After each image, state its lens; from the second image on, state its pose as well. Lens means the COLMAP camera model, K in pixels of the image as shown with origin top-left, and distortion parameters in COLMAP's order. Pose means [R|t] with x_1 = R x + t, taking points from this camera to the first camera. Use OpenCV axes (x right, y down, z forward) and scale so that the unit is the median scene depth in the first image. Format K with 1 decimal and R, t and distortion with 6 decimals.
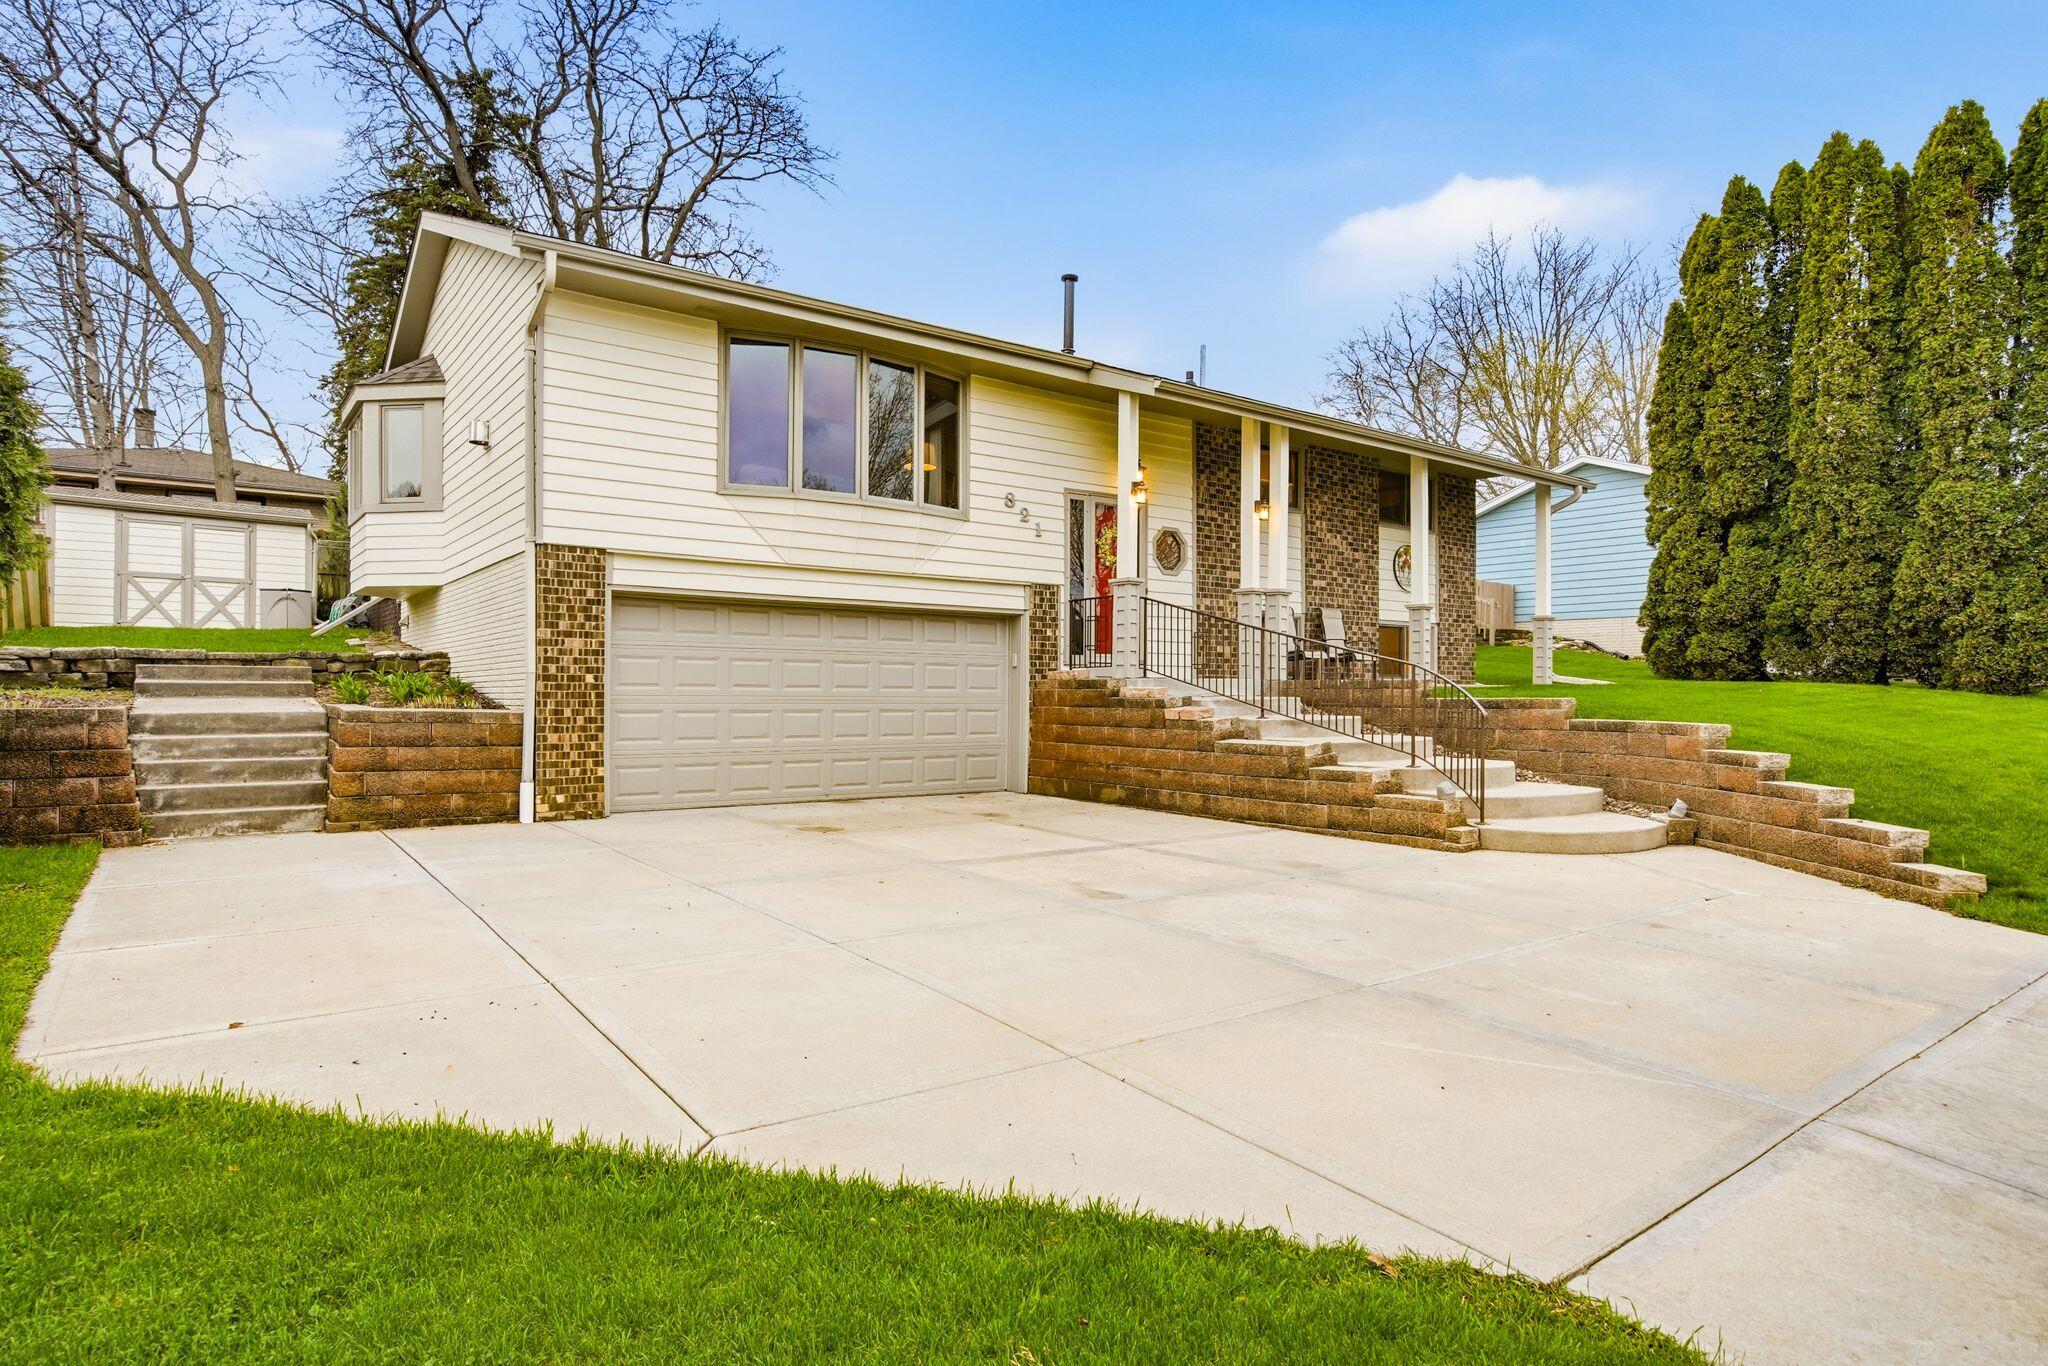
lens RADIAL K [[1167.3, 0, 1022.4], [0, 1167.3, 702.0], [0, 0, 1]] dist [-0.012534, 0.000352]
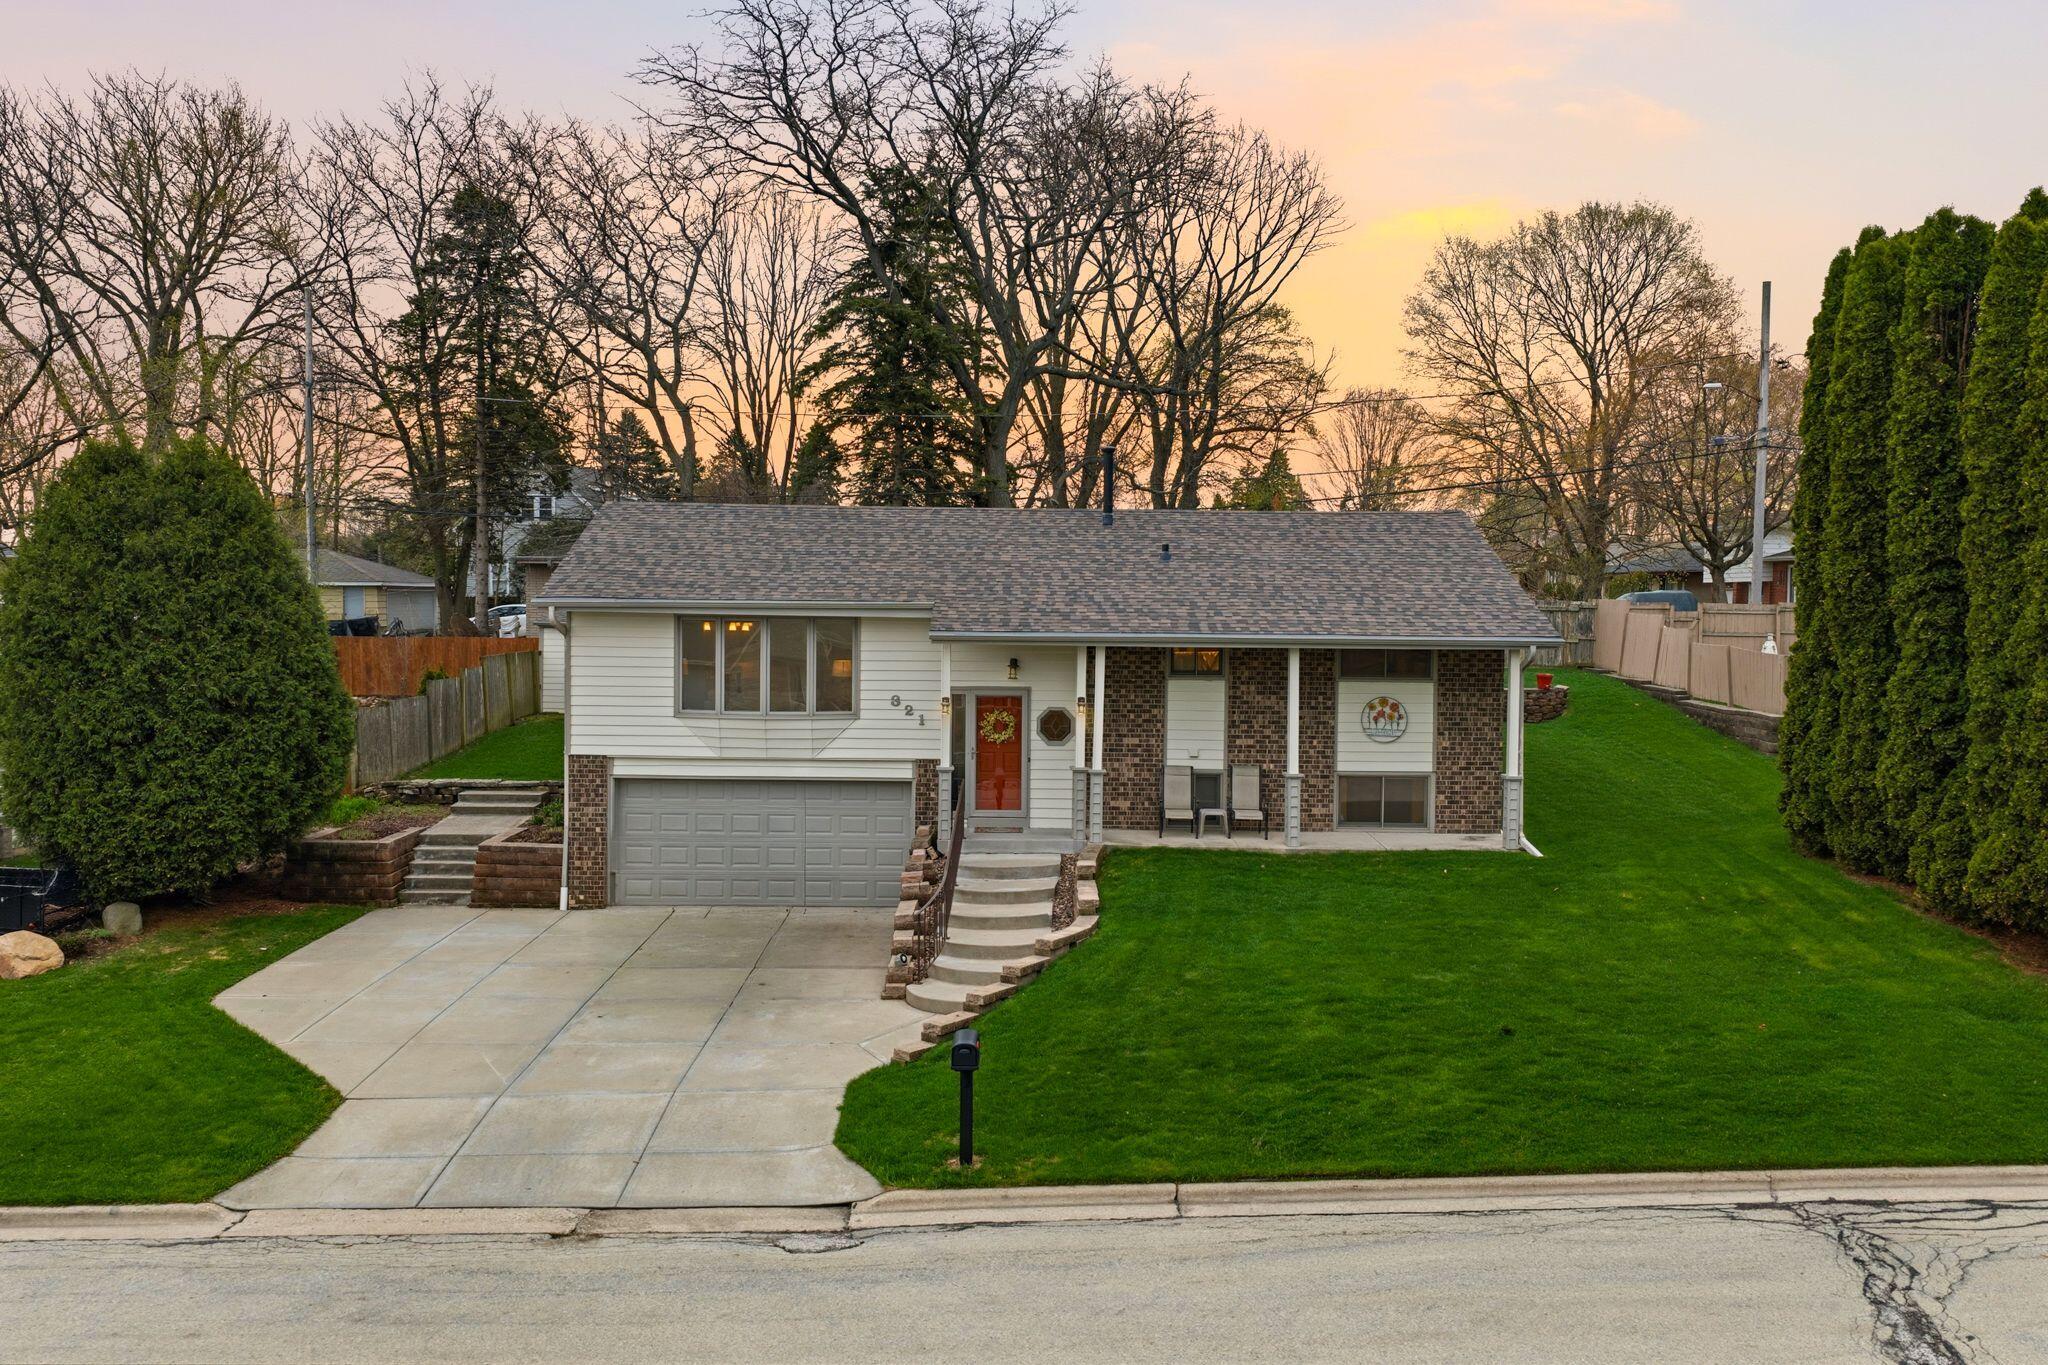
lens RADIAL K [[1763.4, 0, 1025.1], [0, 1763.4, 679.3], [0, 0, 1]] dist [-0.005169, 0.003803]
pose [[0.800066, 0.034124, -0.598941, 1.406964], [-0.009262, 0.998965, 0.044543, -0.302529], [0.599841, -0.030090, 0.799554, -0.592963]]
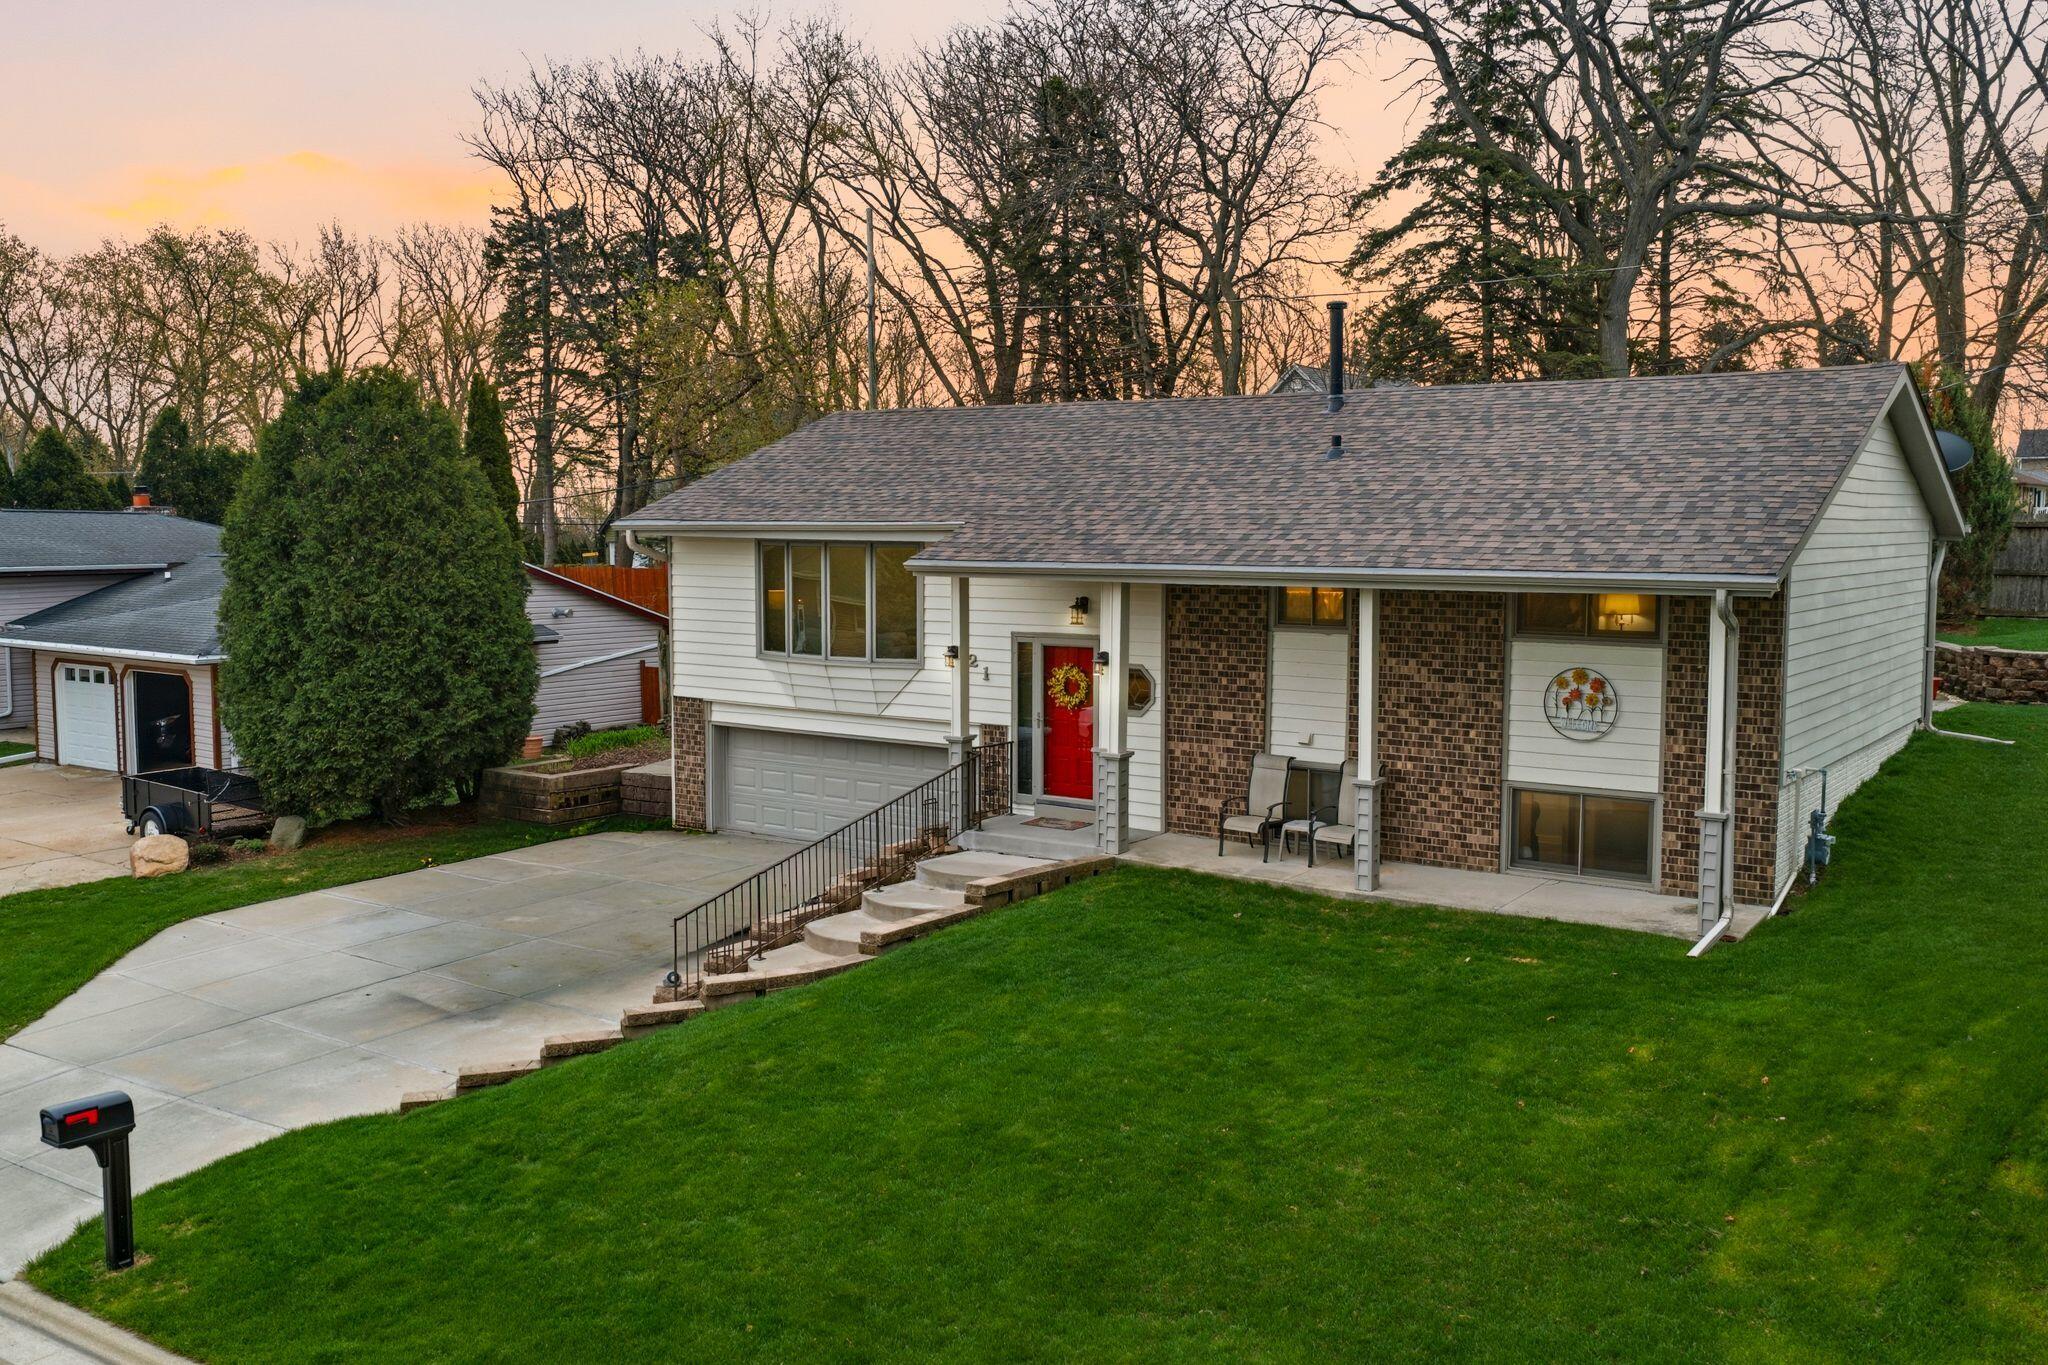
lens RADIAL K [[1819.8, 0, 987.3], [0, 1819.8, 654.7], [0, 0, 1]] dist [0.002695, -0.014299]
pose [[0.277751, 0.070729, -0.958046, 1.678230], [-0.001306, 0.997313, 0.073250, -0.300946], [0.960652, -0.019094, 0.277097, 0.574919]]
